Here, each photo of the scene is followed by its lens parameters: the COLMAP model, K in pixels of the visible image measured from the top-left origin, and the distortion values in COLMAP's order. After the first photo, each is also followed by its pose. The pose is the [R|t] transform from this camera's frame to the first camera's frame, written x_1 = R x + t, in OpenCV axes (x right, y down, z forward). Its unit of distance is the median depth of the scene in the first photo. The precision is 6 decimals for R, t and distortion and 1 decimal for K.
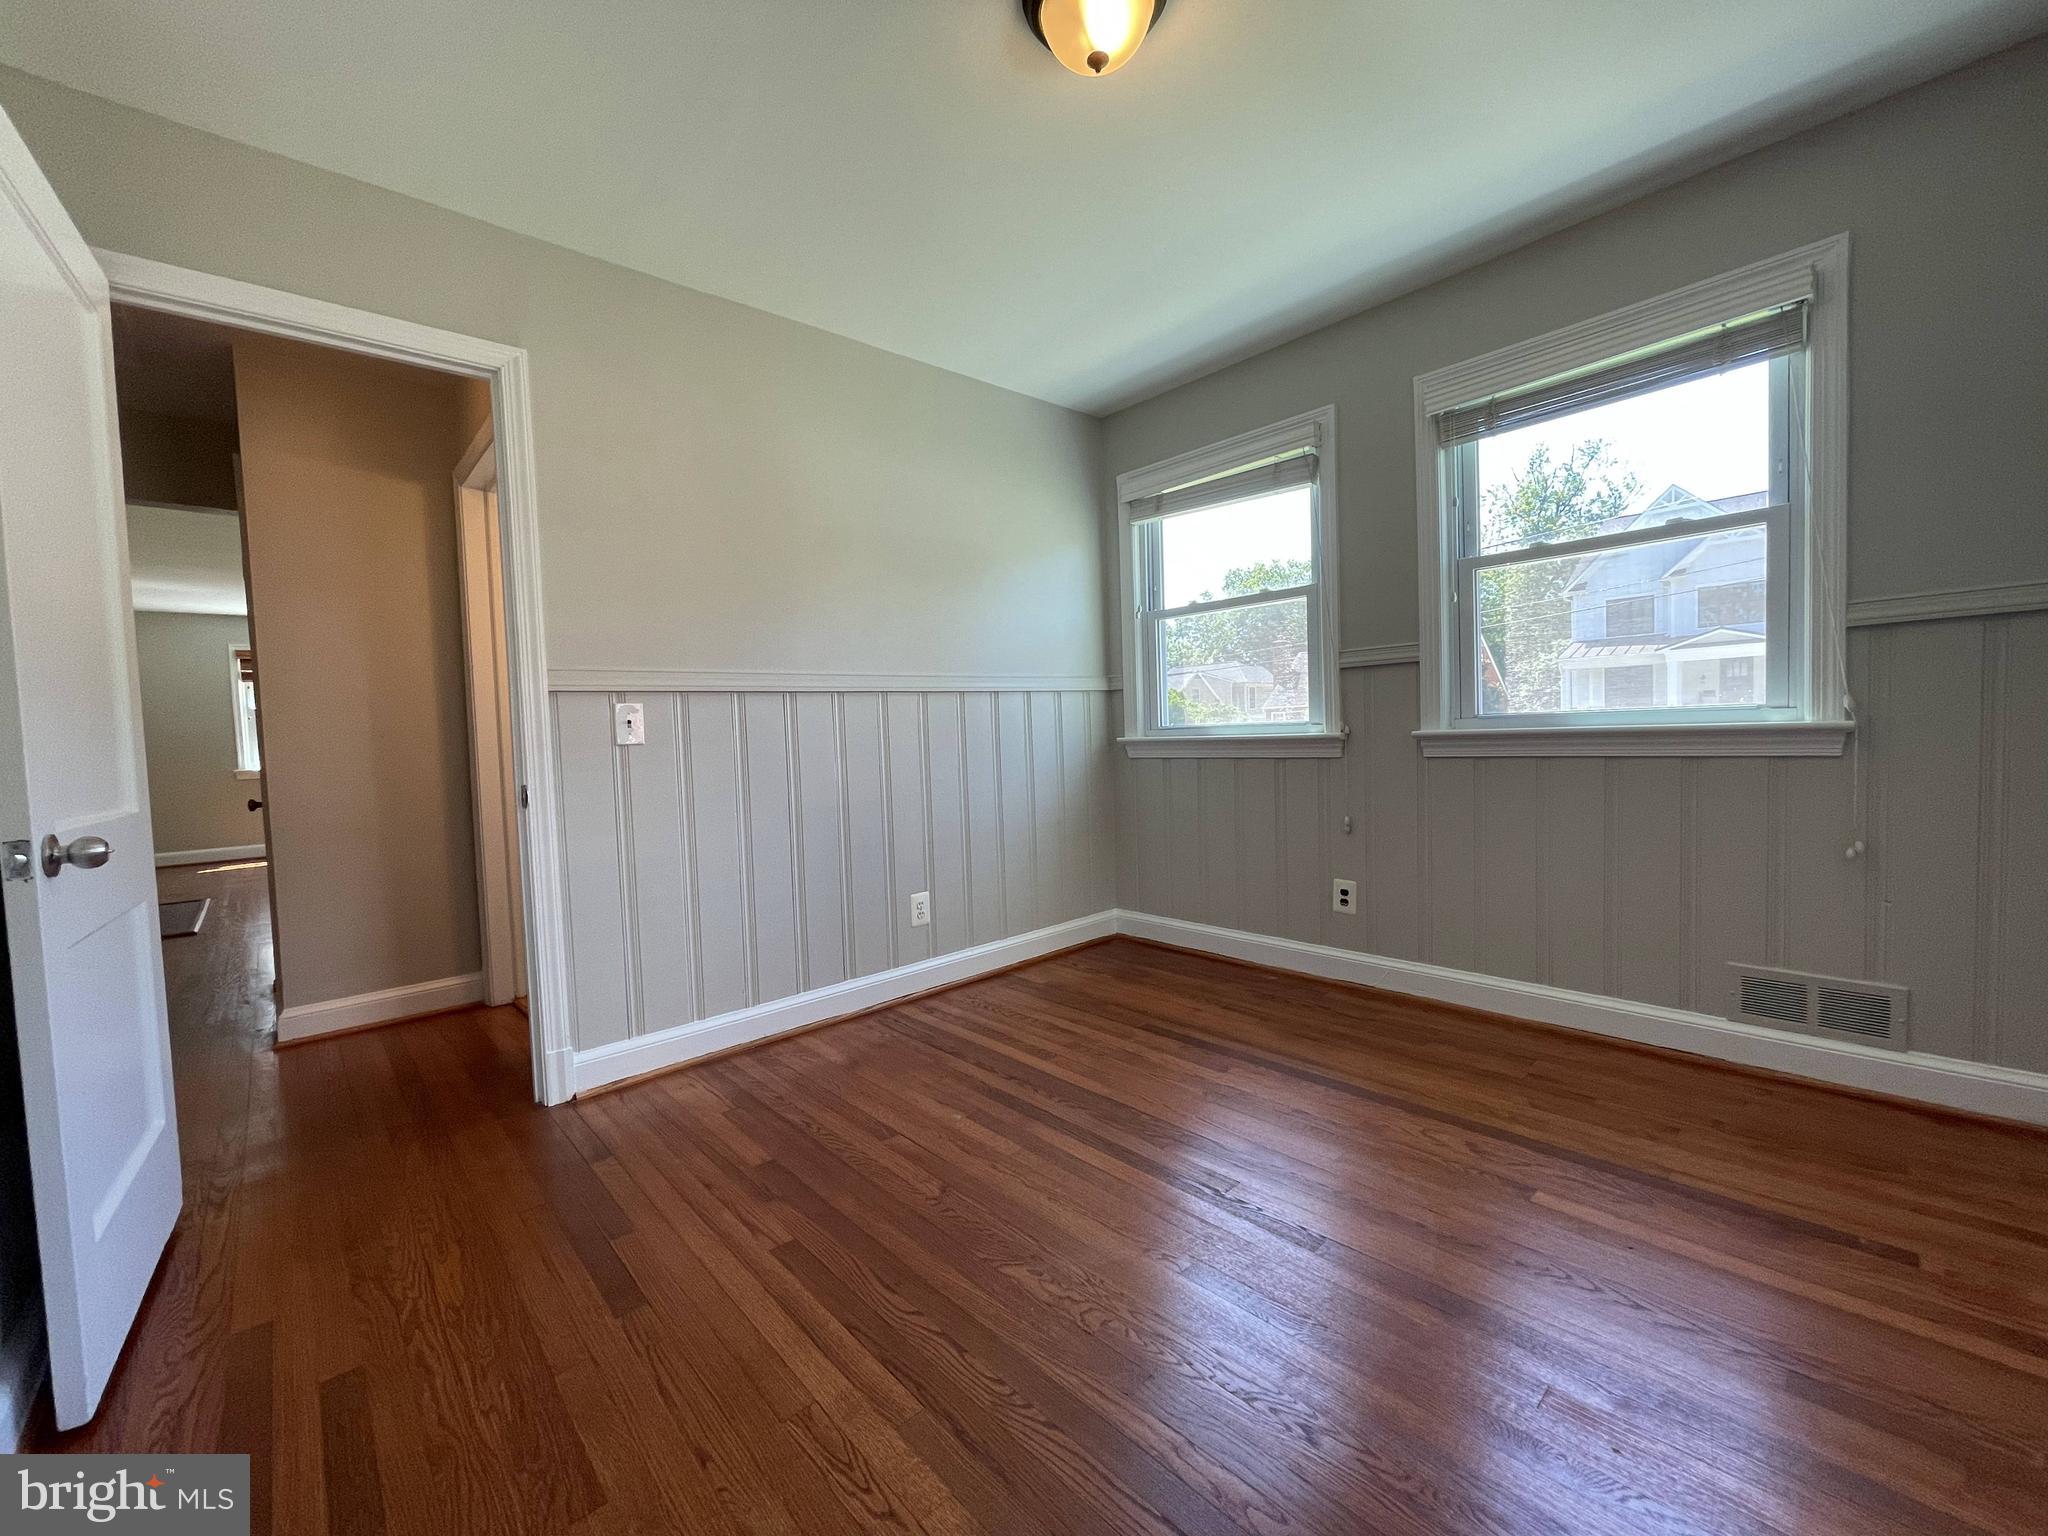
lens RADIAL K [[830.6, 0, 1016.3], [0, 830.6, 770.0], [0, 0, 1]] dist [-0.002053, 0.000598]
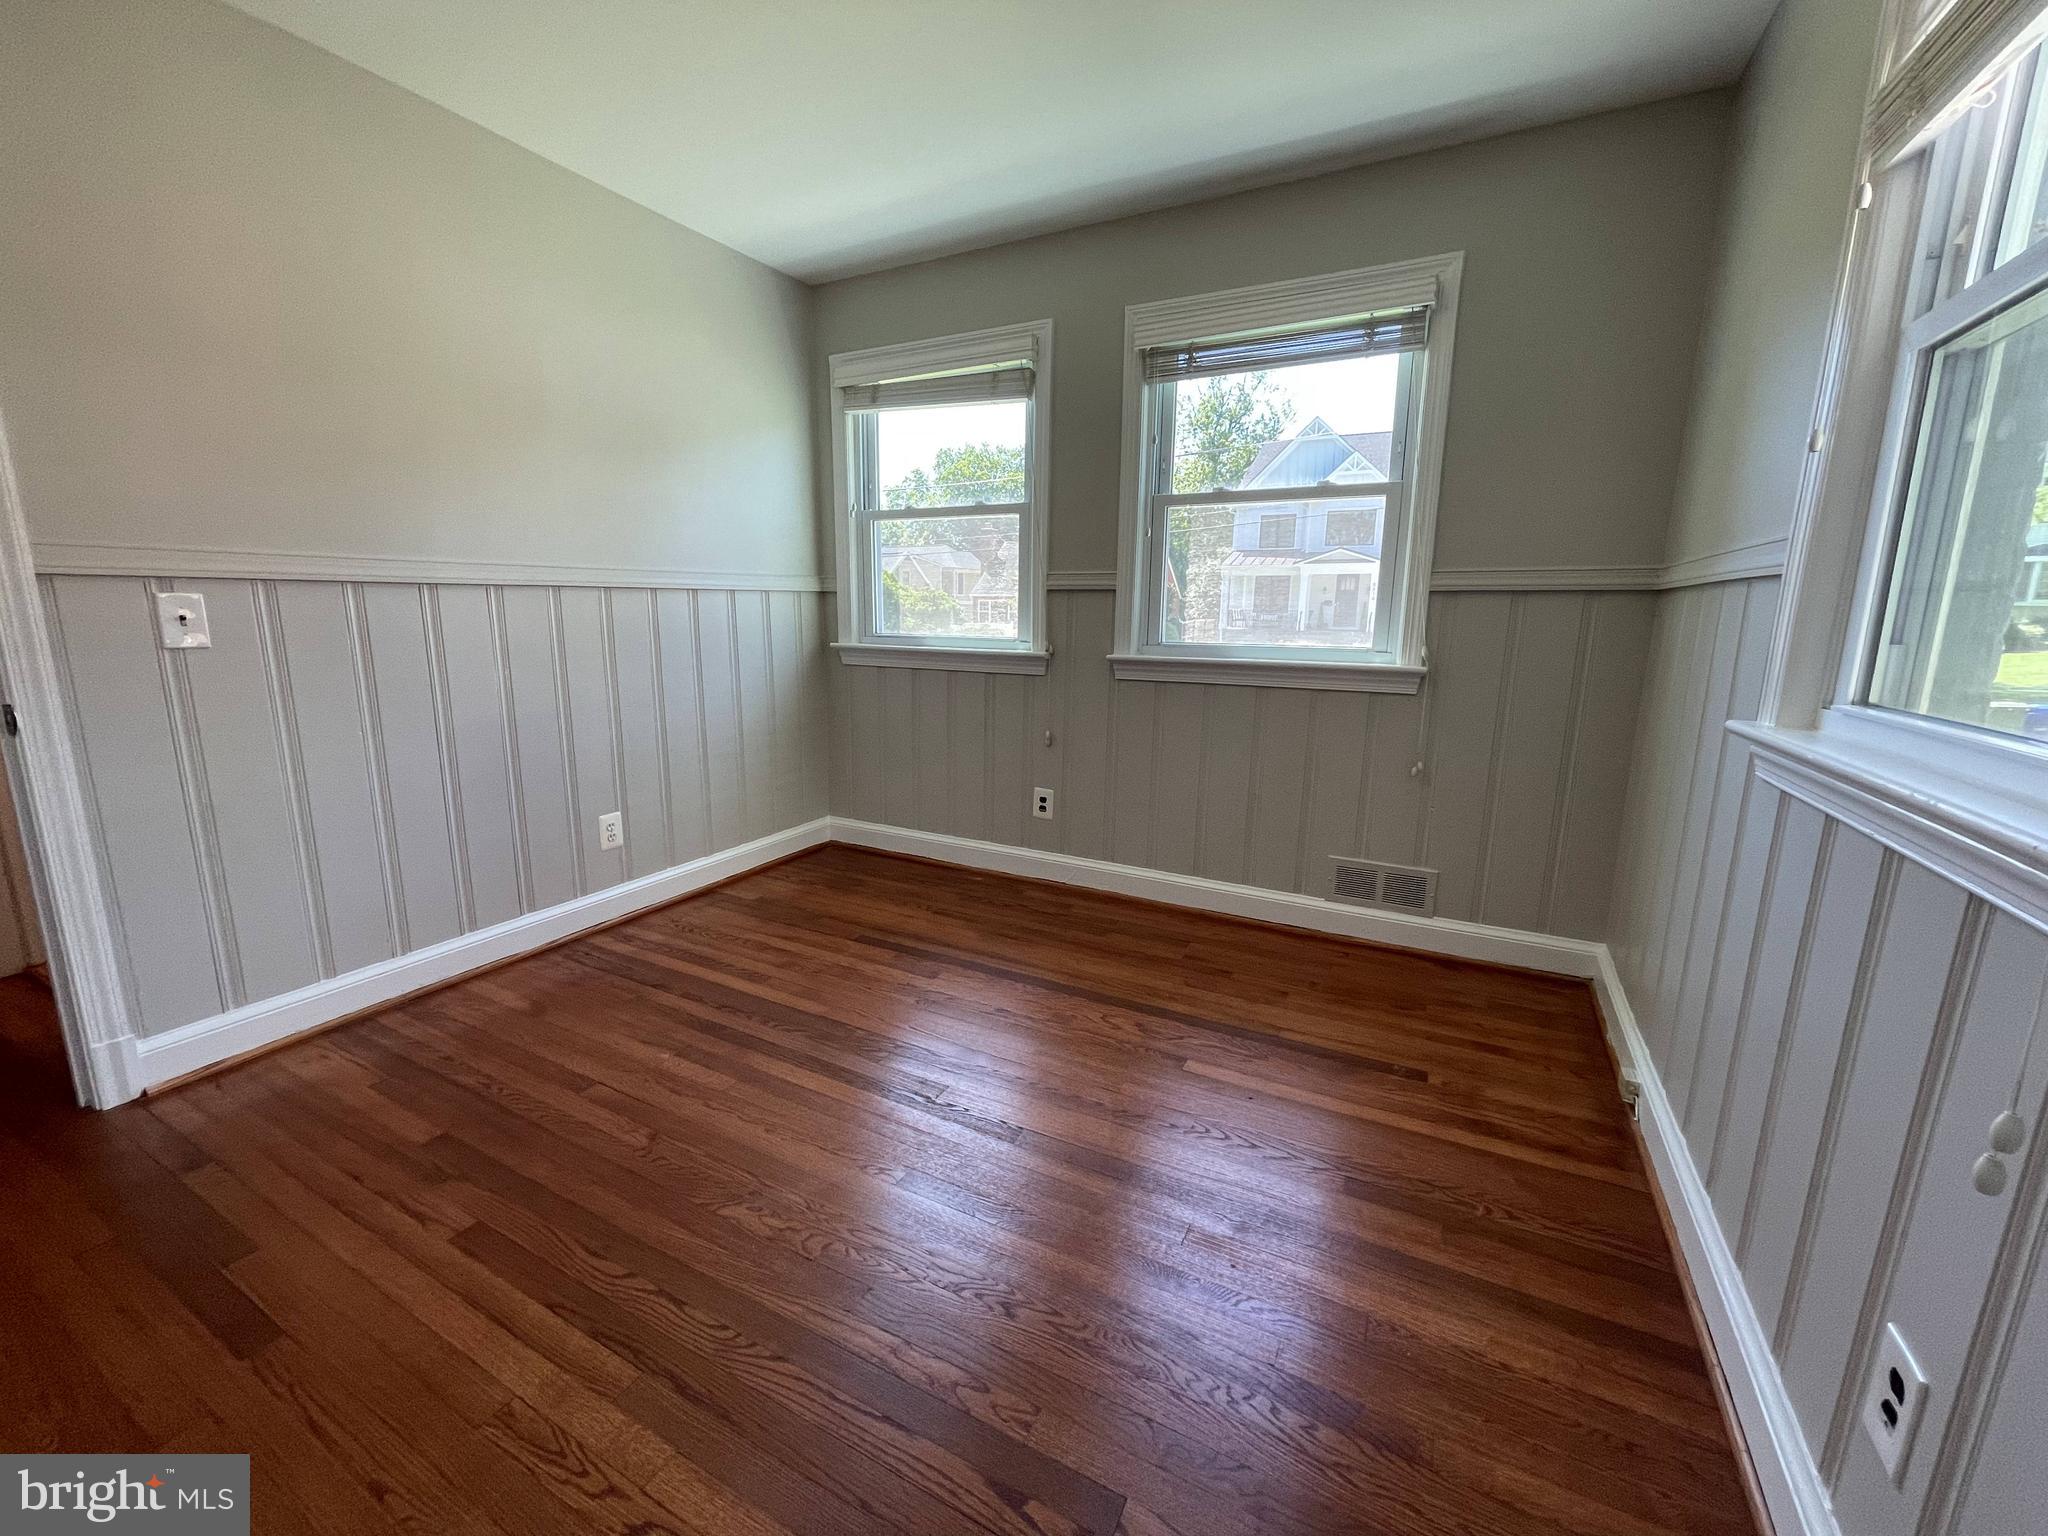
lens RADIAL K [[830.6, 0, 1017.7], [0, 830.6, 769.0], [0, 0, 1]] dist [-0.002053, 0.000598]
pose [[0.939785, -0.017130, 0.341335, -0.007752], [-0.031541, 0.990133, 0.136532, -0.050010], [-0.340306, -0.139077, 0.929973, 0.012145]]
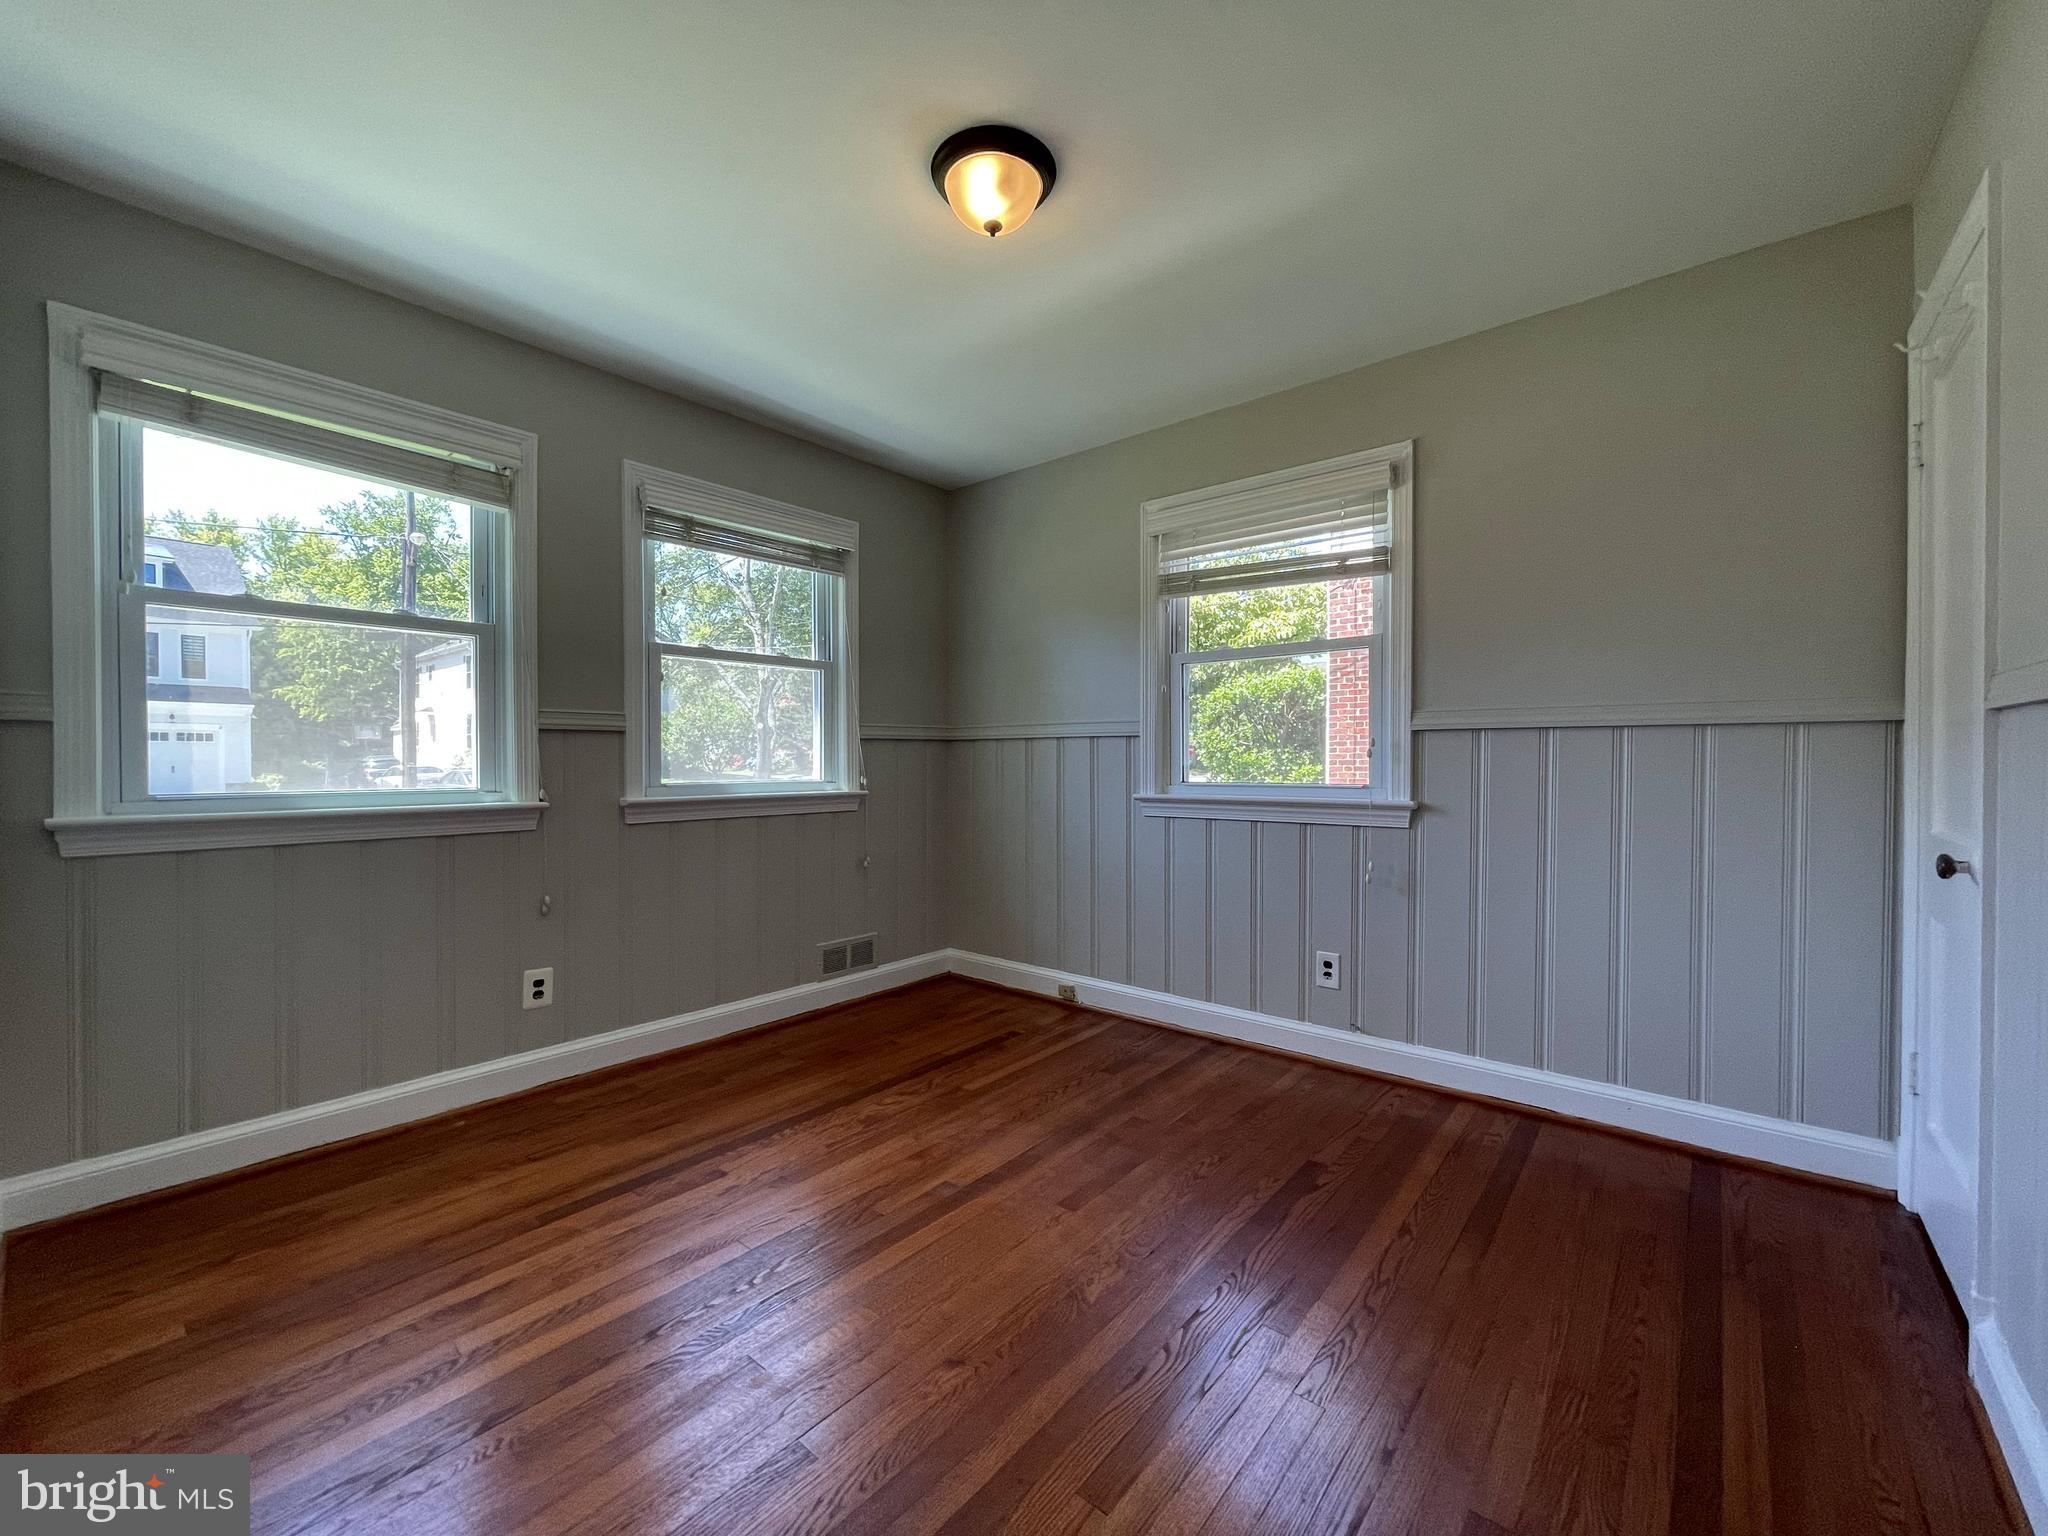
lens RADIAL K [[829.9, 0, 1013.8], [0, 829.9, 767.7], [0, 0, 1]] dist [0.000945, -0.001224]
pose [[-0.139391, 0.026644, 0.989879, -0.701222], [0.049676, 0.998567, -0.019883, -0.048301], [-0.988991, 0.046402, -0.140515, 0.785180]]
